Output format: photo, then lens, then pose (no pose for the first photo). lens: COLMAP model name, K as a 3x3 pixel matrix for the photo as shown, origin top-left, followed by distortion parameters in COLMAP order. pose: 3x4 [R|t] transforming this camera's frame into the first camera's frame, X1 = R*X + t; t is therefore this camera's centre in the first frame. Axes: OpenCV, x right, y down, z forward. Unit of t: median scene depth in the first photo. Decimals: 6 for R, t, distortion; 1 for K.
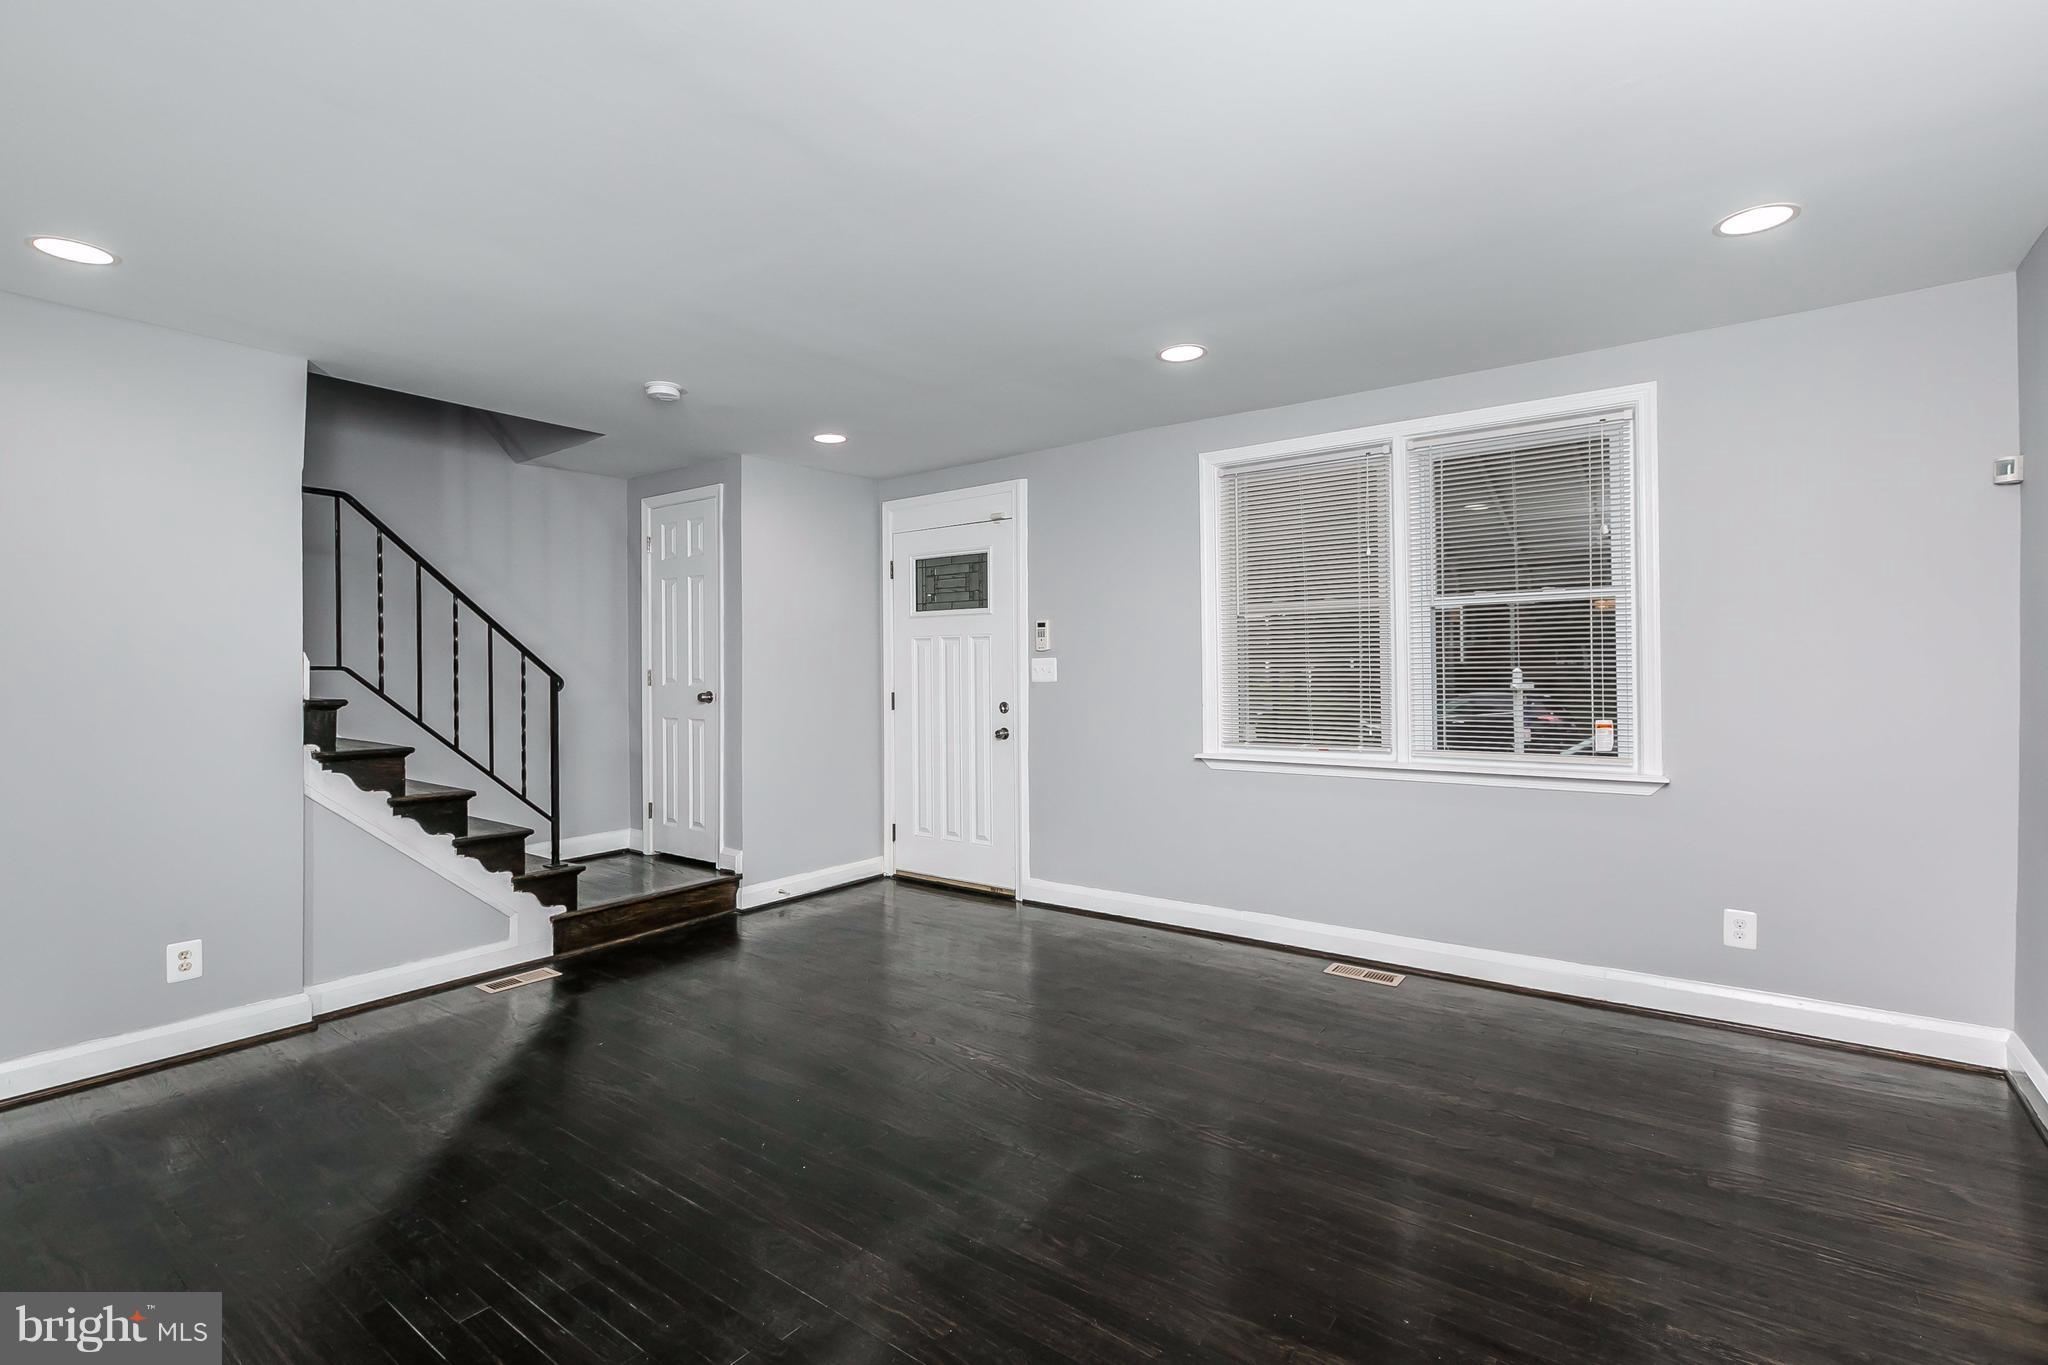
lens RADIAL K [[931.2, 0, 1030.2], [0, 931.2, 666.3], [0, 0, 1]] dist [0.001343, 0.000091]
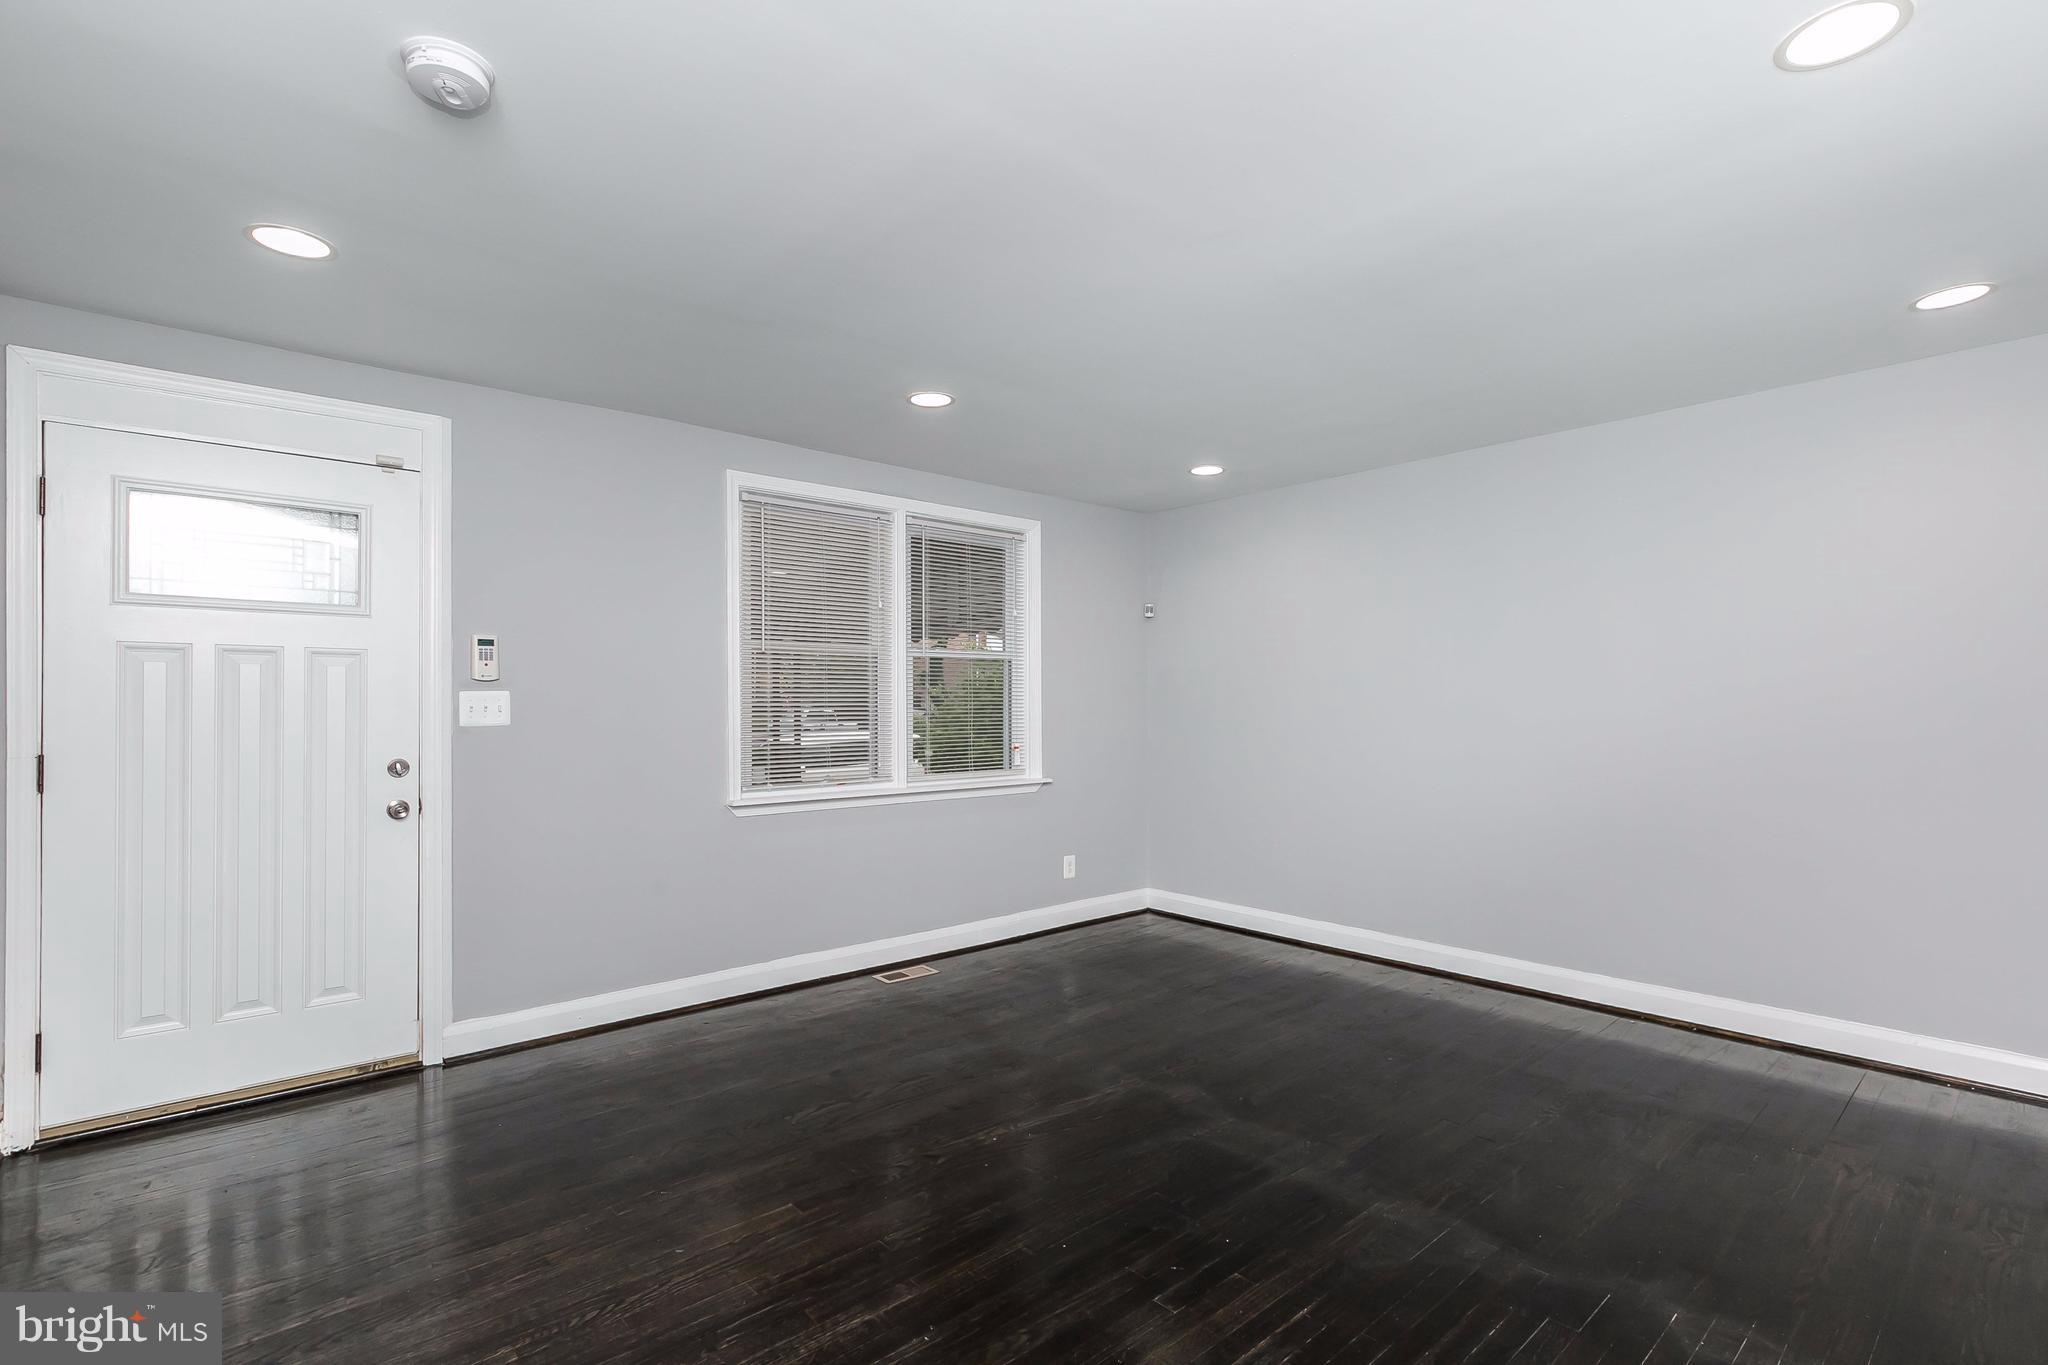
lens RADIAL K [[946.5, 0, 1009.5], [0, 946.5, 699.9], [0, 0, 1]] dist [0.002239, 0.000033]
pose [[0.224249, 0.011364, 0.974466, -0.731142], [-0.003158, 0.999935, -0.010934, 0.005034], [-0.974527, -0.000626, 0.224270, 0.596705]]
